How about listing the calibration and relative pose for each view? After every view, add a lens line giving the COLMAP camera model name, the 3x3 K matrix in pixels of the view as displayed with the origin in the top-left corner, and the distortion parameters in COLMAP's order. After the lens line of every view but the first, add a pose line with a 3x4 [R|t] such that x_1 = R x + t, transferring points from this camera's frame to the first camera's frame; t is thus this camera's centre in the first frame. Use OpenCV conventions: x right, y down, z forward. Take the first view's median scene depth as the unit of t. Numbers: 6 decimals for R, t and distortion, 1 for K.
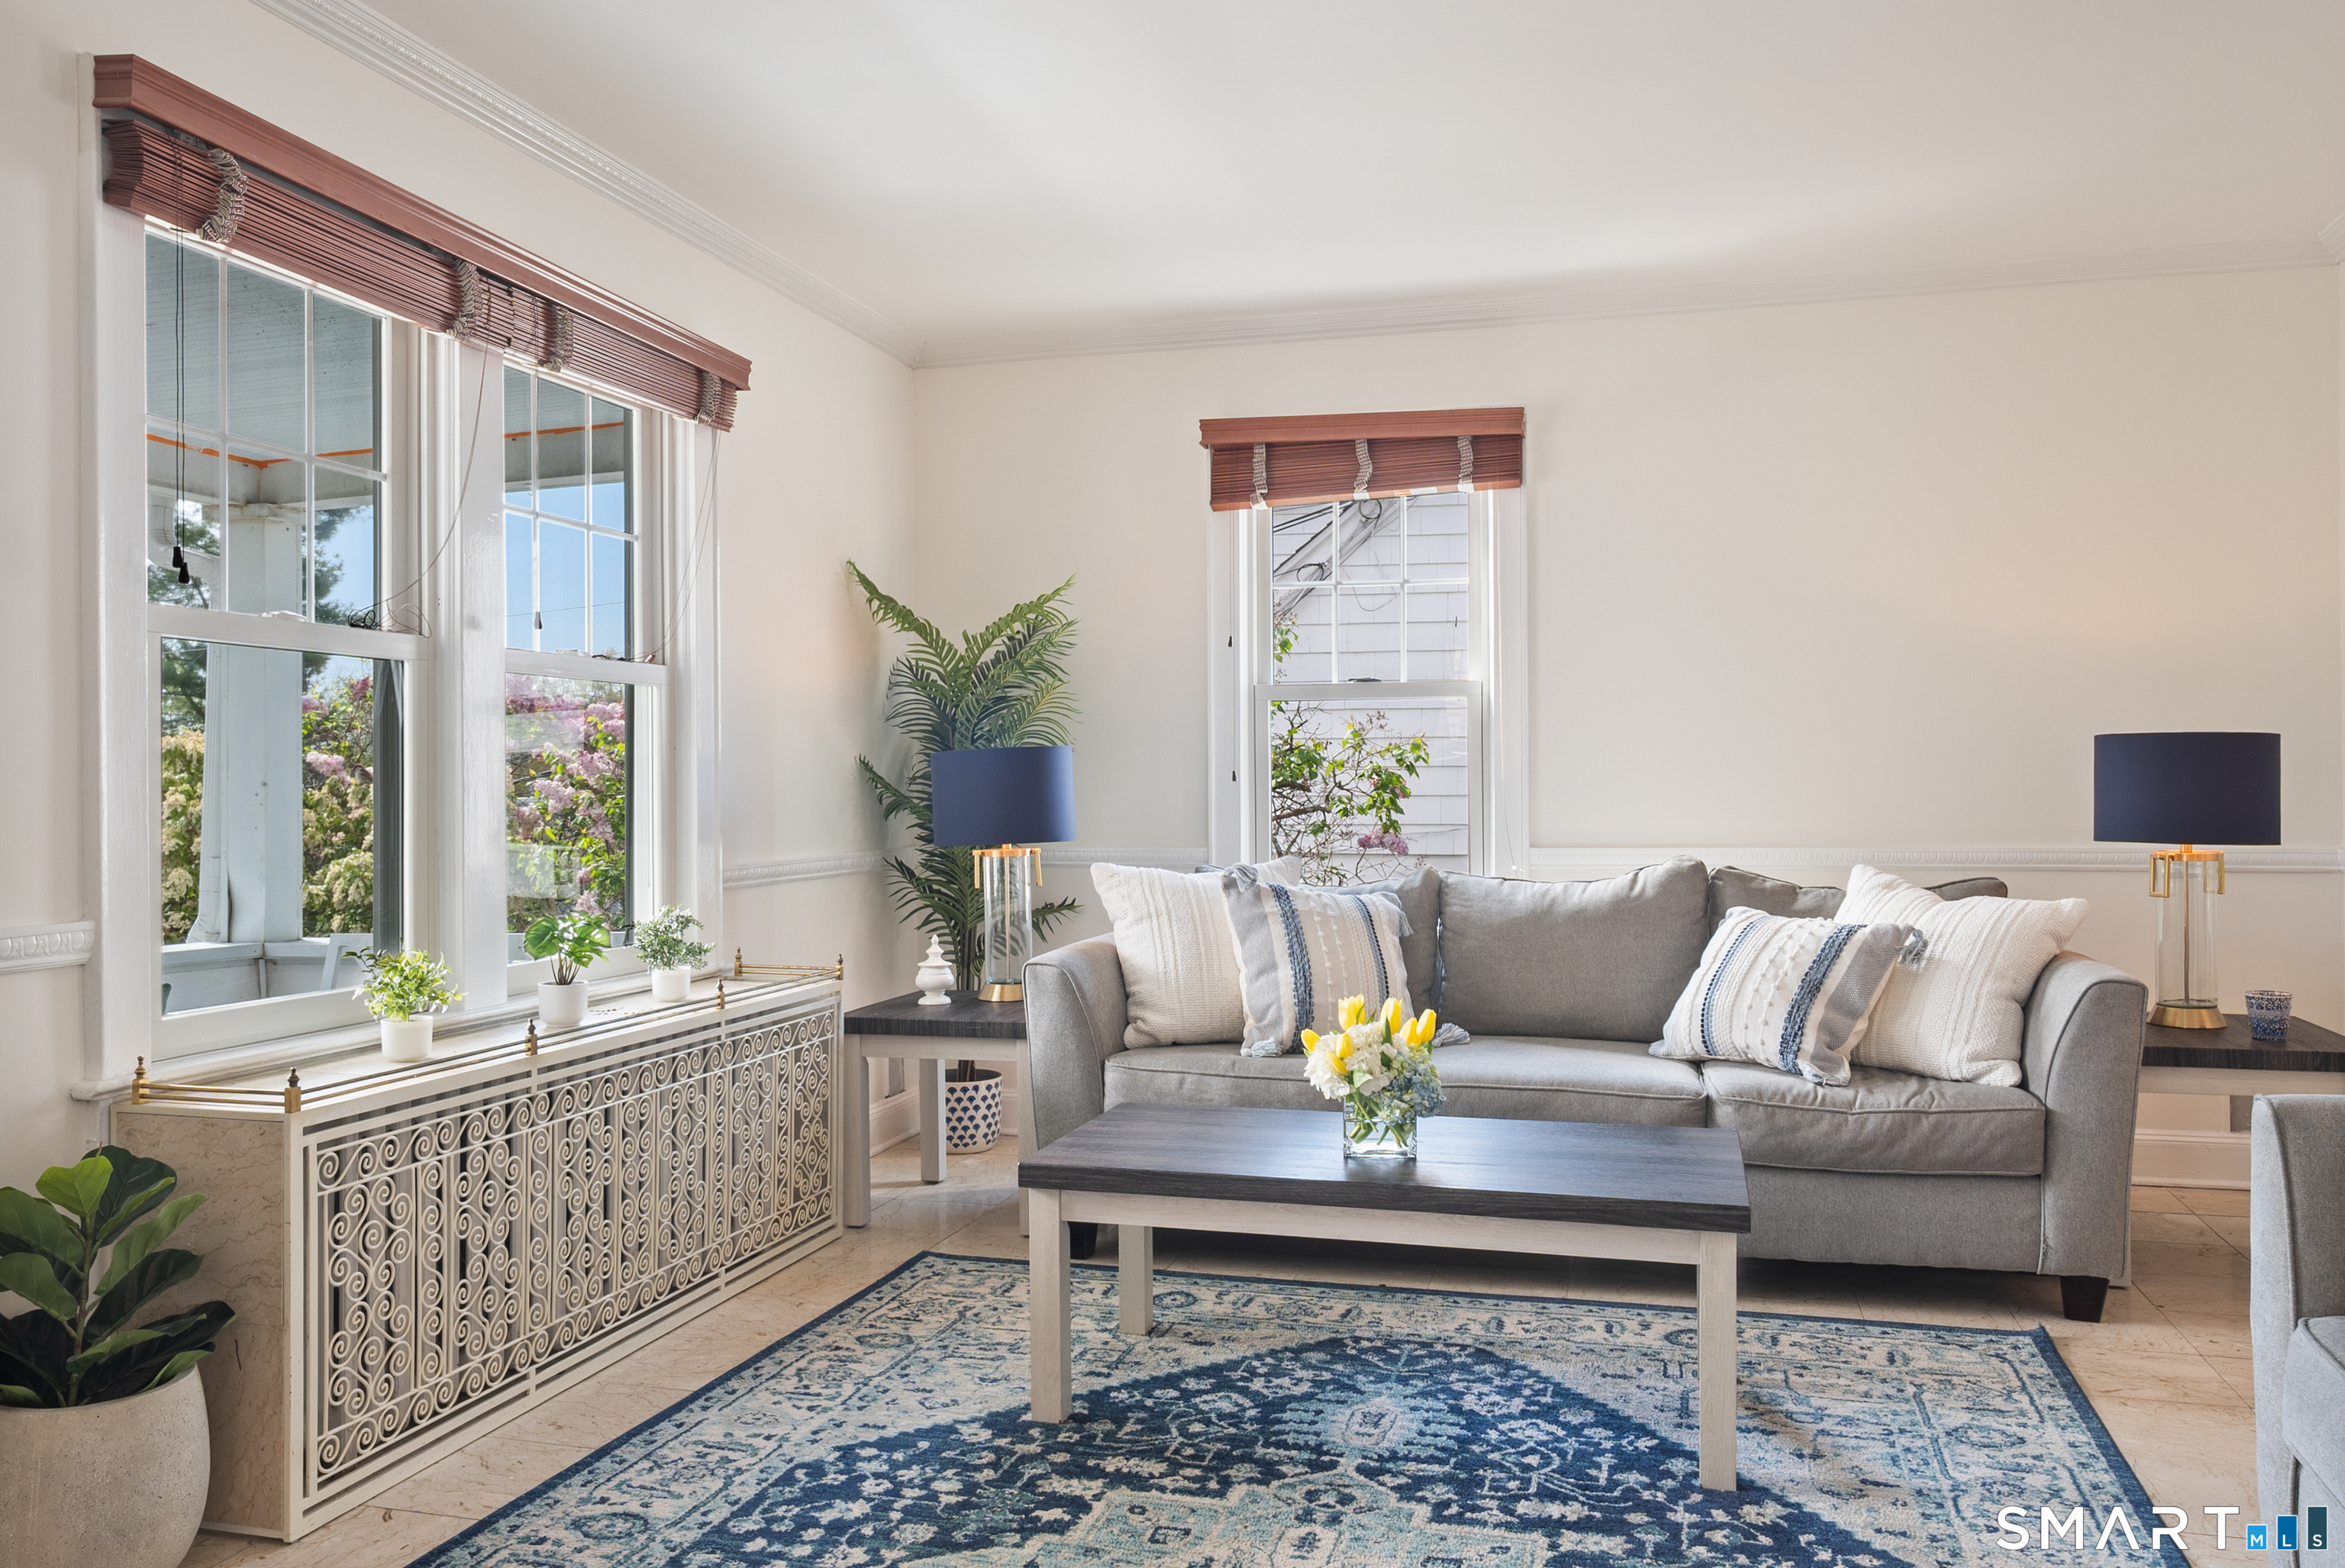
lens RADIAL K [[1811.5, 0, 1214.0], [0, 1811.5, 782.2], [0, 0, 1]] dist [0.007744, -0.003453]
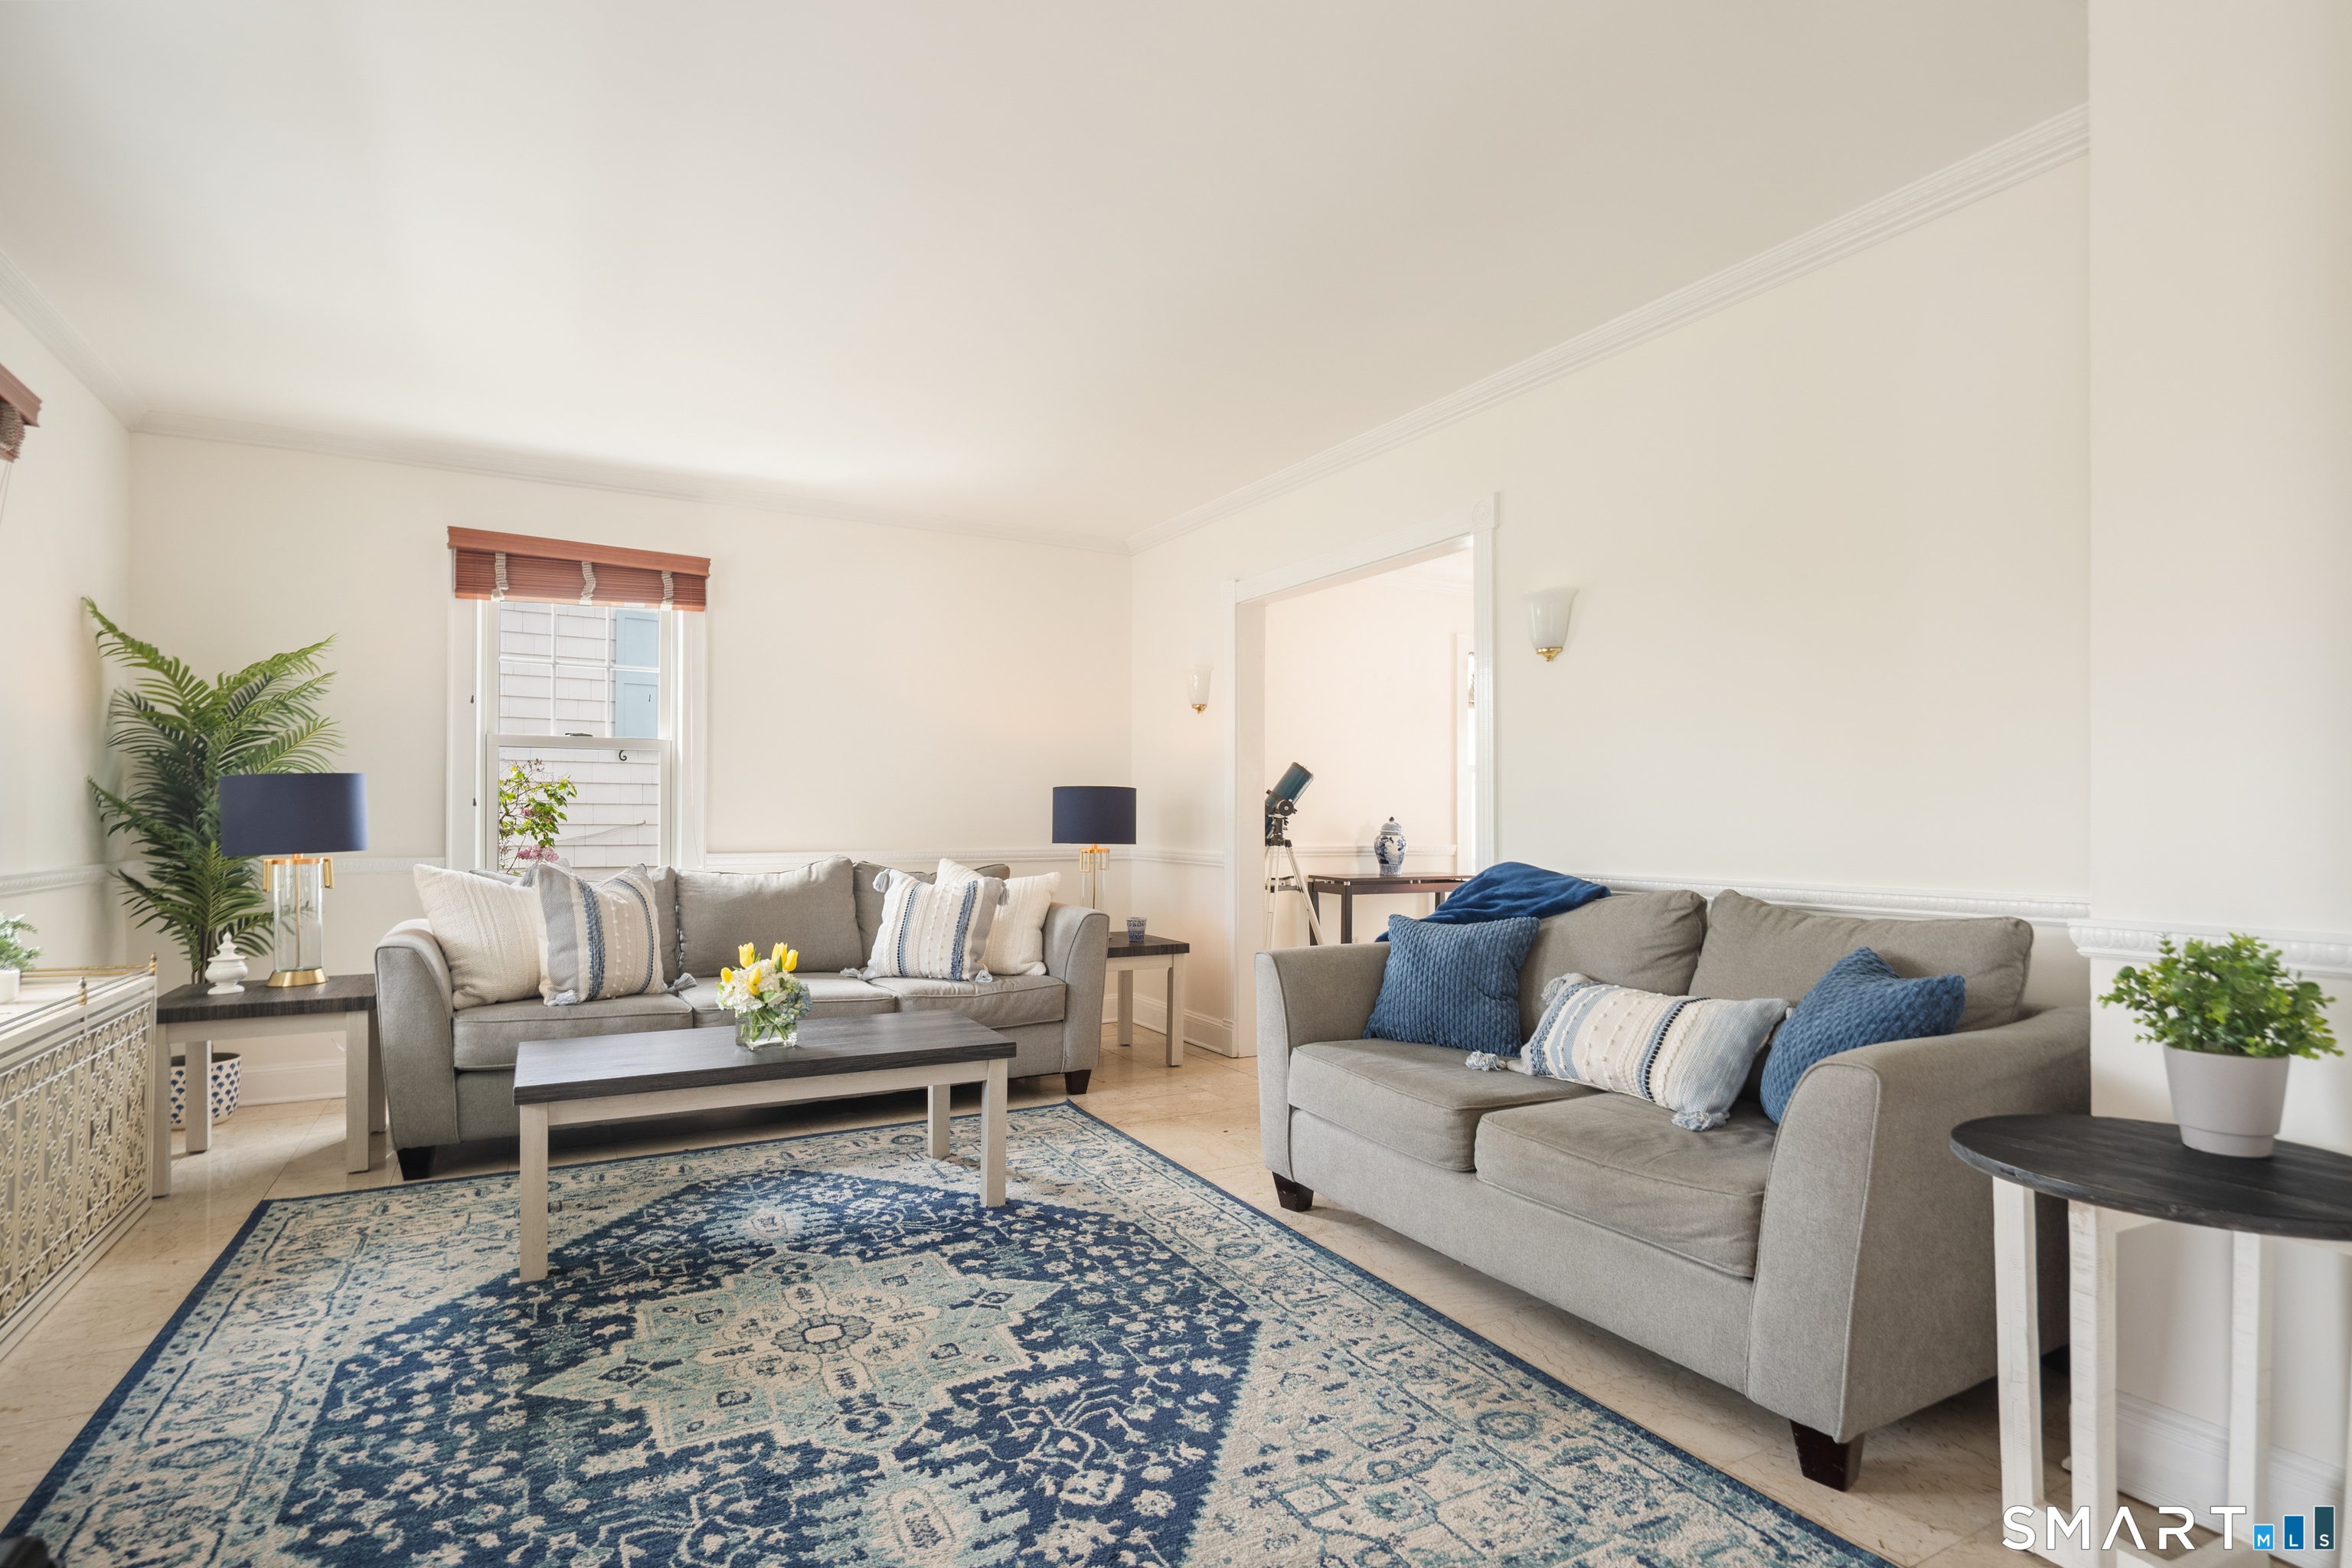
lens RADIAL K [[1166.7, 0, 1191.2], [0, 1166.7, 814.1], [0, 0, 1]] dist [0.008898, -0.006007]
pose [[0.713943, 0.011255, 0.700113, -0.325751], [-0.005141, 0.999928, -0.010832, 0.018491], [-0.700185, 0.004134, 0.713950, 0.050927]]
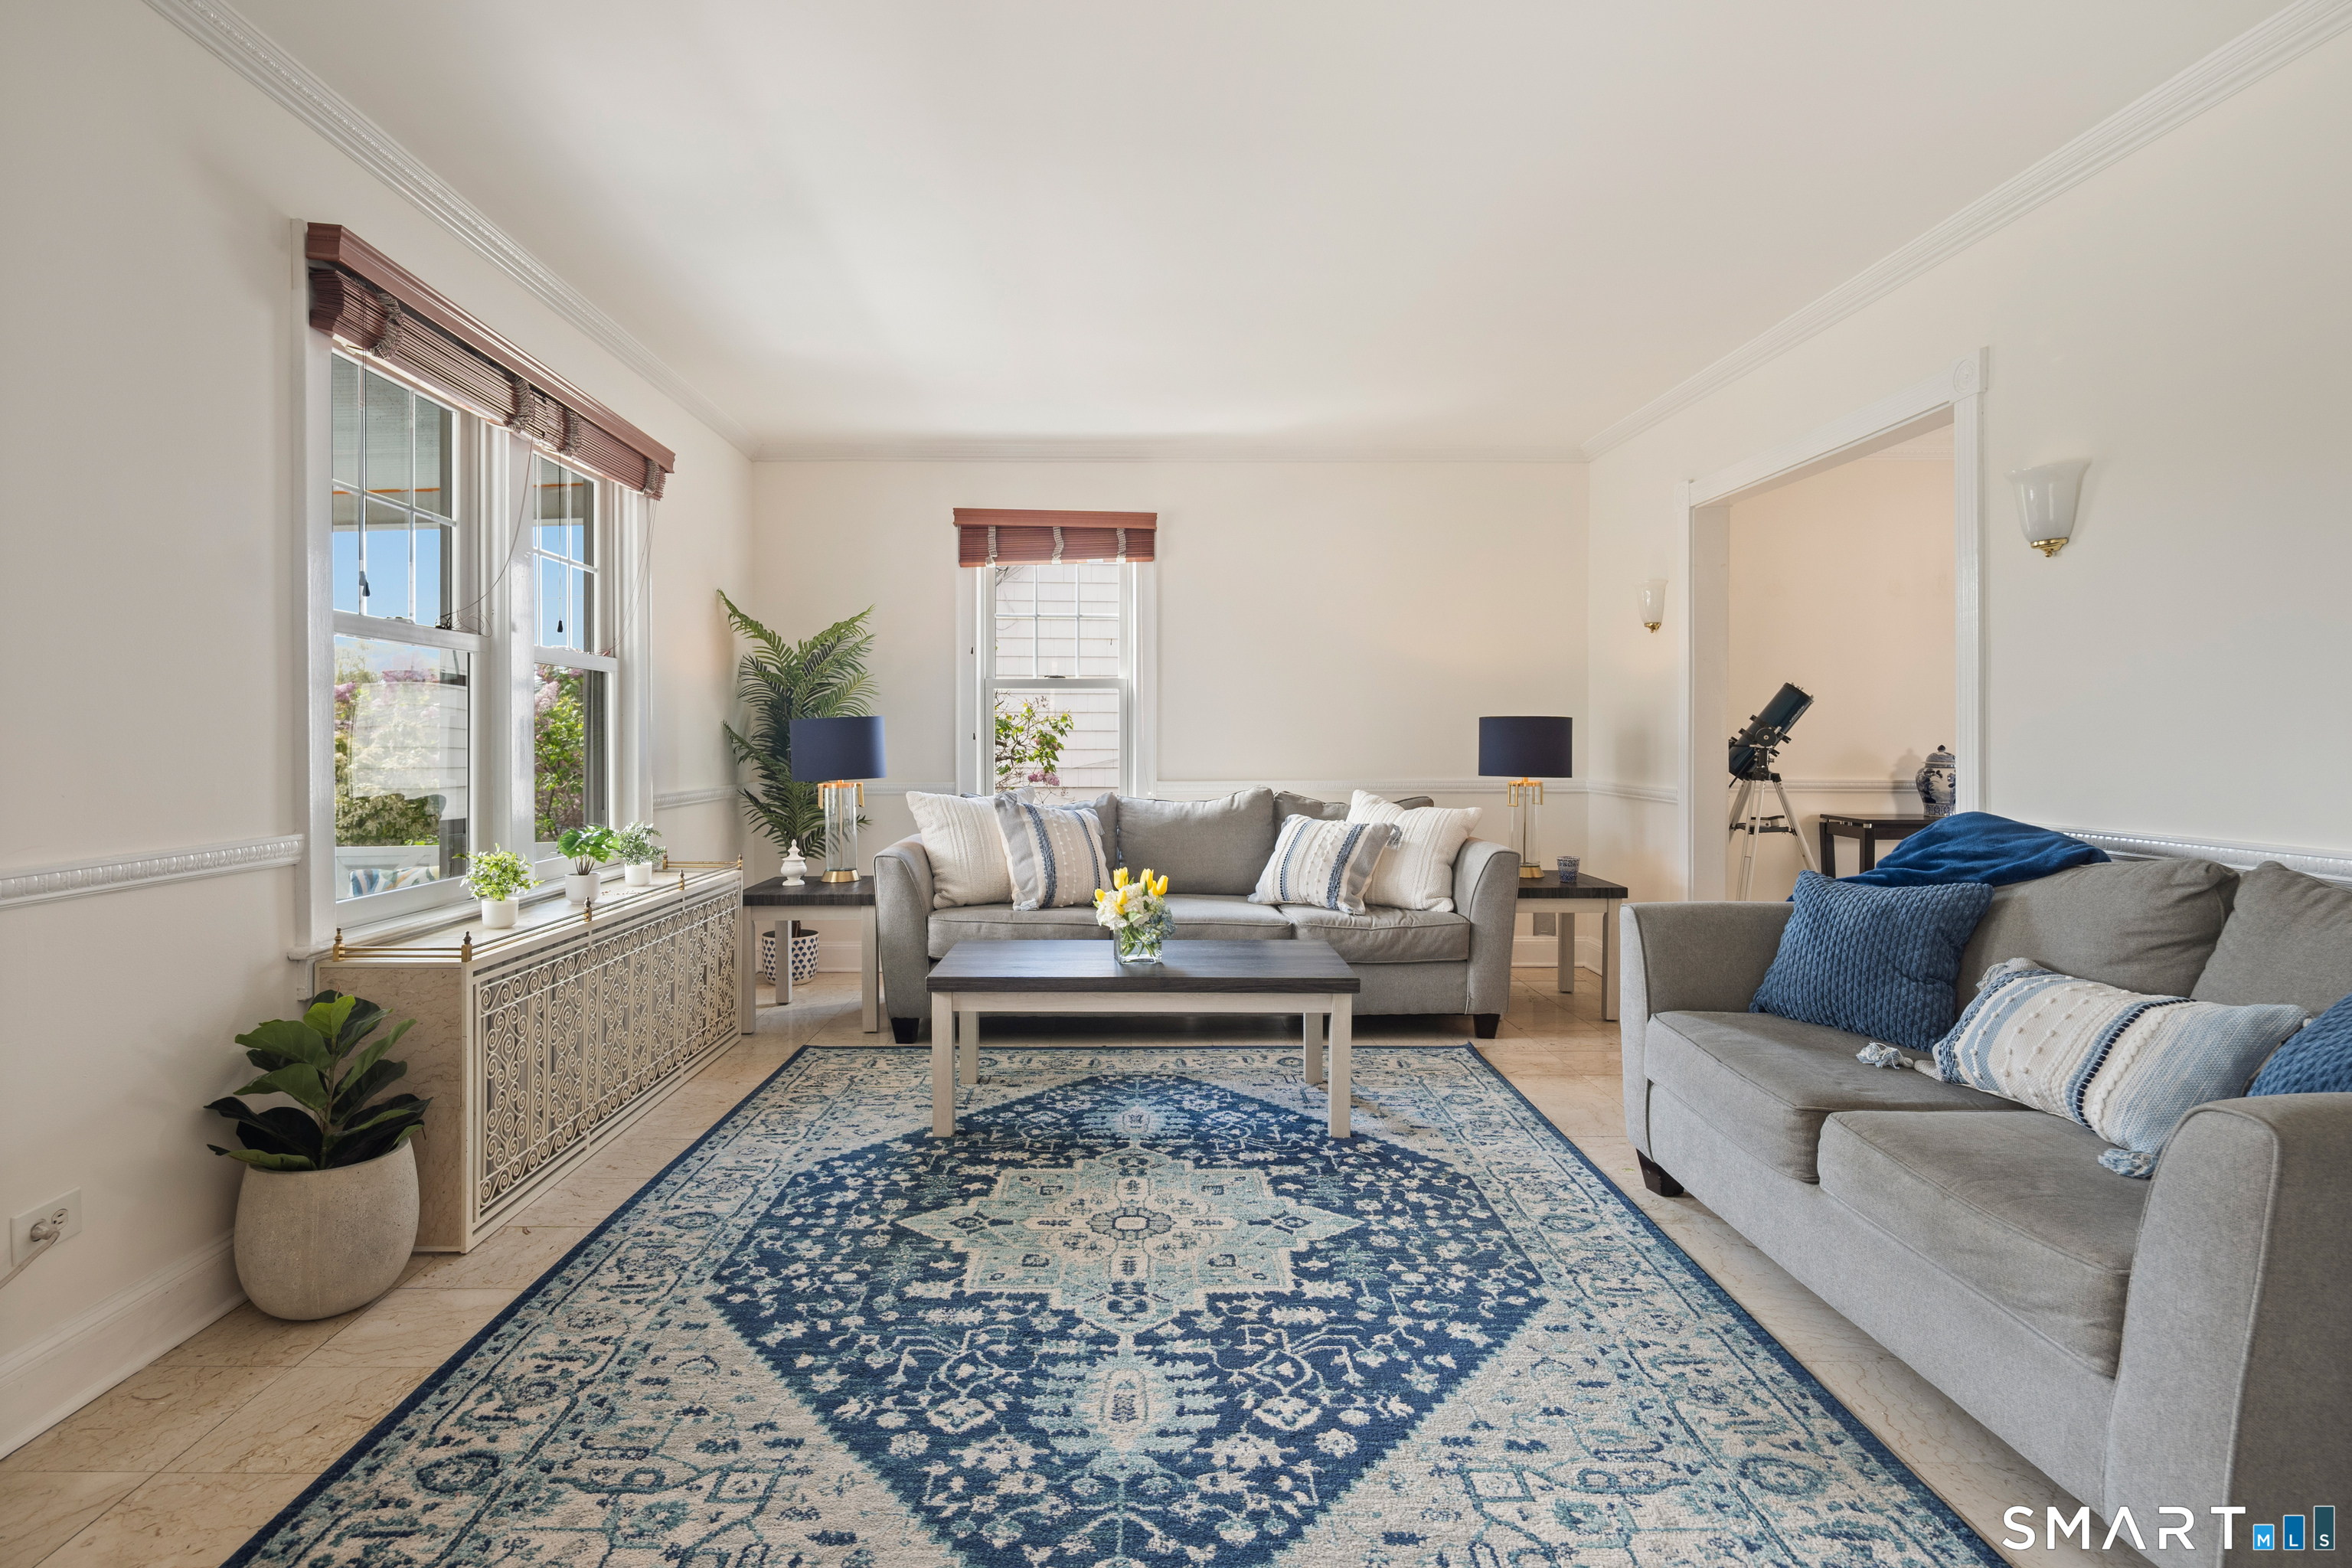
lens RADIAL K [[1201.1, 0, 1166.1], [0, 1201.1, 750.9], [0, 0, 1]] dist [0.008594, -0.006193]
pose [[0.959600, 0.003509, 0.281344, -0.188970], [-0.005819, 0.999956, 0.007375, 0.000907], [-0.281306, -0.008714, 0.959579, -0.072693]]
